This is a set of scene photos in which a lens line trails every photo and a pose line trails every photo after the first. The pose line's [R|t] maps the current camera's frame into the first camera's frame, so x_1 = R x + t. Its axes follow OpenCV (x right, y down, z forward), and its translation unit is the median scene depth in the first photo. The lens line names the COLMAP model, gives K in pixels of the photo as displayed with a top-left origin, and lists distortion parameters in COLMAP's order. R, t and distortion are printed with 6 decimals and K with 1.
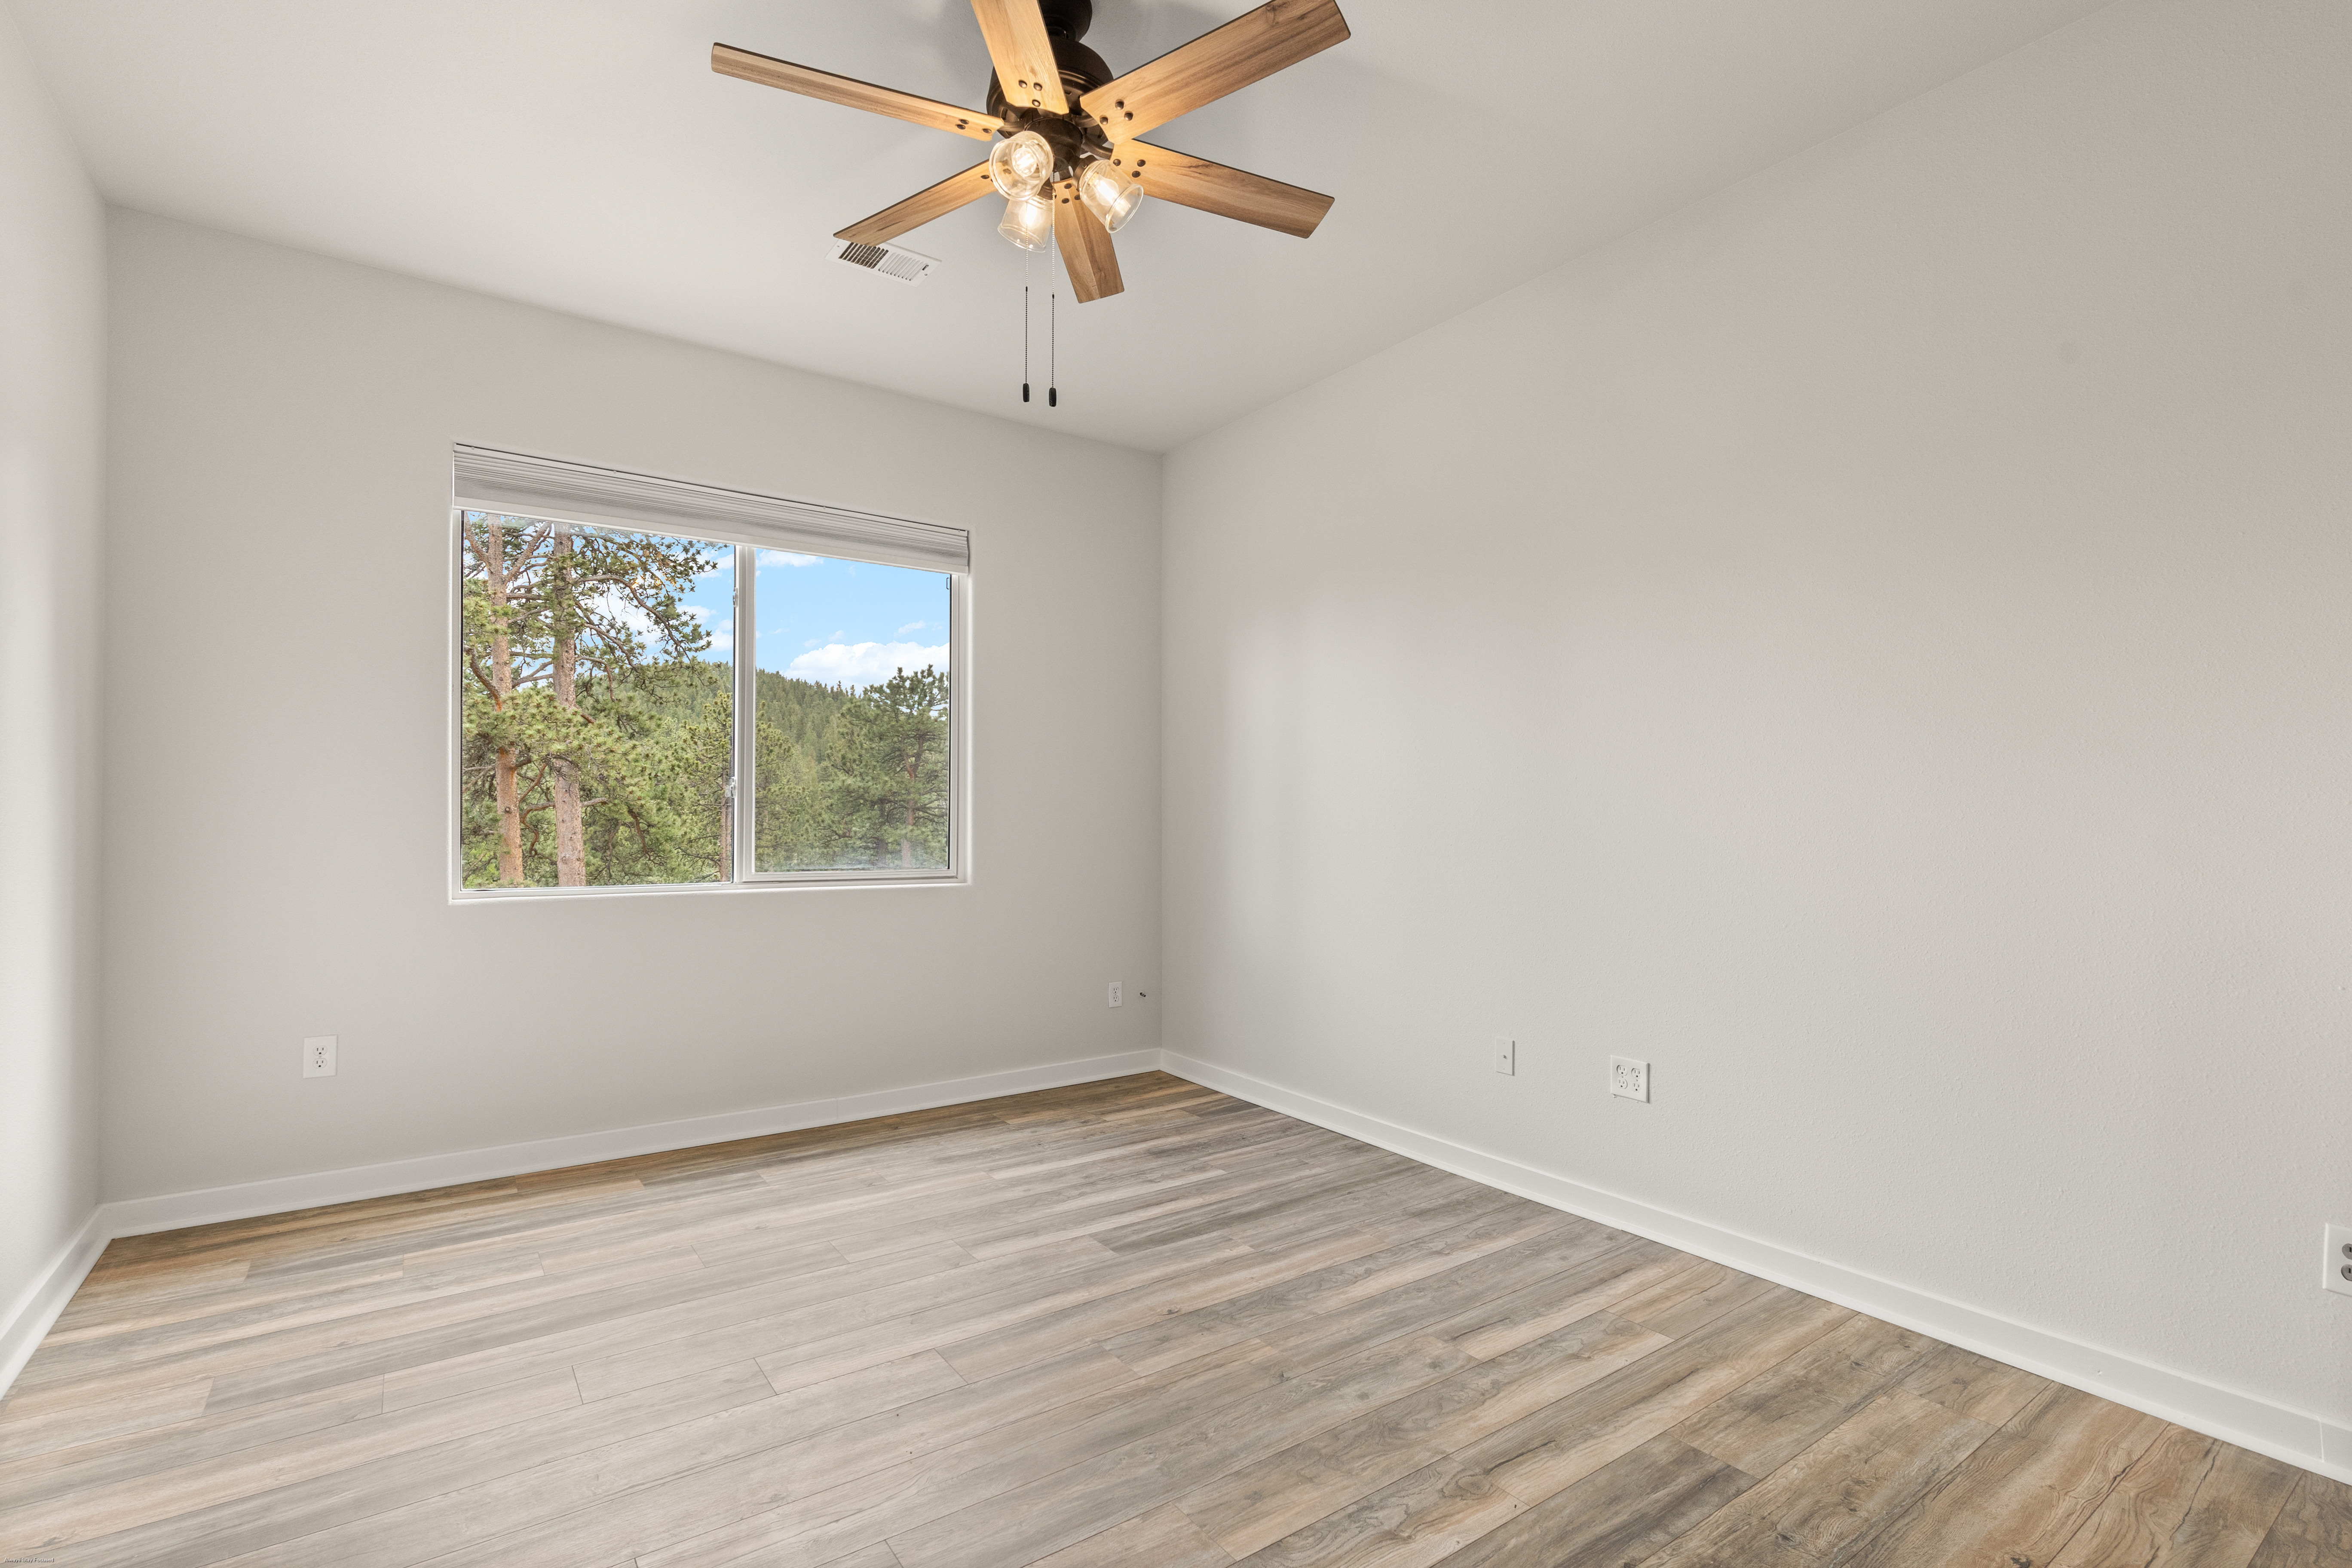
lens RADIAL K [[1066.0, 0, 1176.0], [0, 1066.0, 784.0], [0, 0, 1]] dist [0.001612, -0.003819]
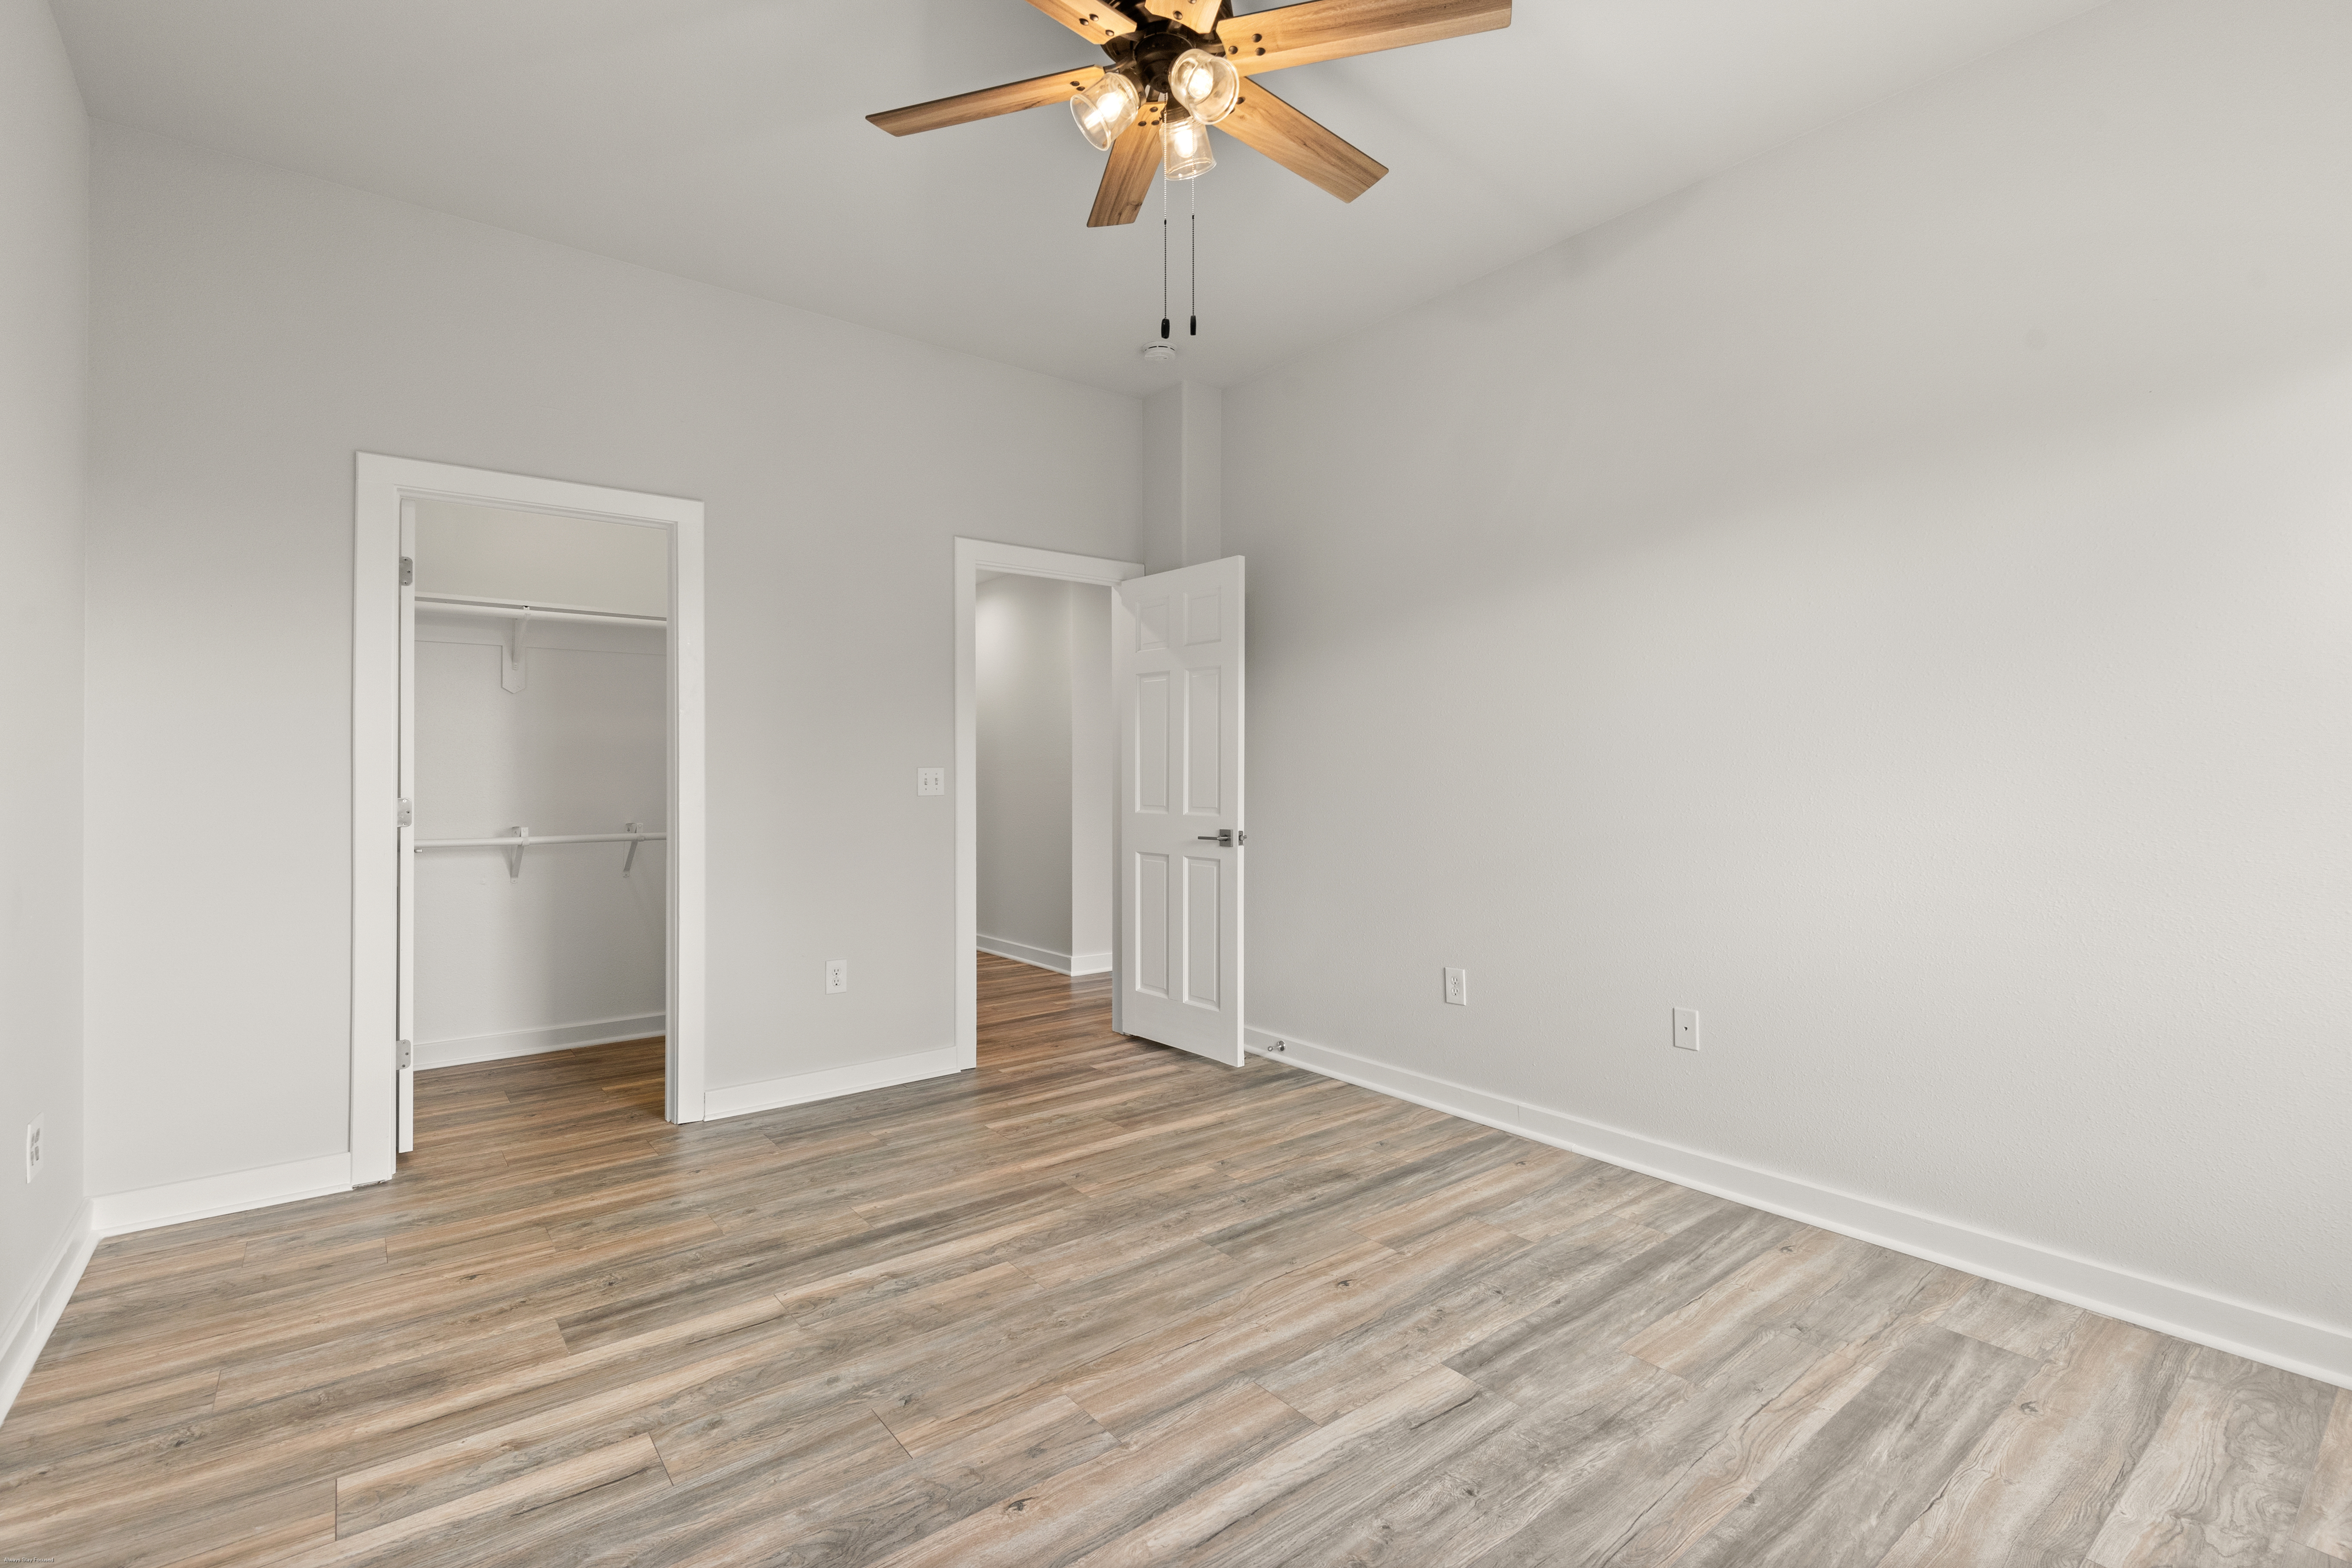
lens RADIAL K [[1066.0, 0, 1176.0], [0, 1066.0, 784.0], [0, 0, 1]] dist [0.001612, -0.003819]
pose [[-0.998728, -0.002830, -0.050337, -0.079546], [-0.001791, 0.999785, -0.020678, 0.060922], [0.050385, -0.020561, -0.998518, 1.949074]]
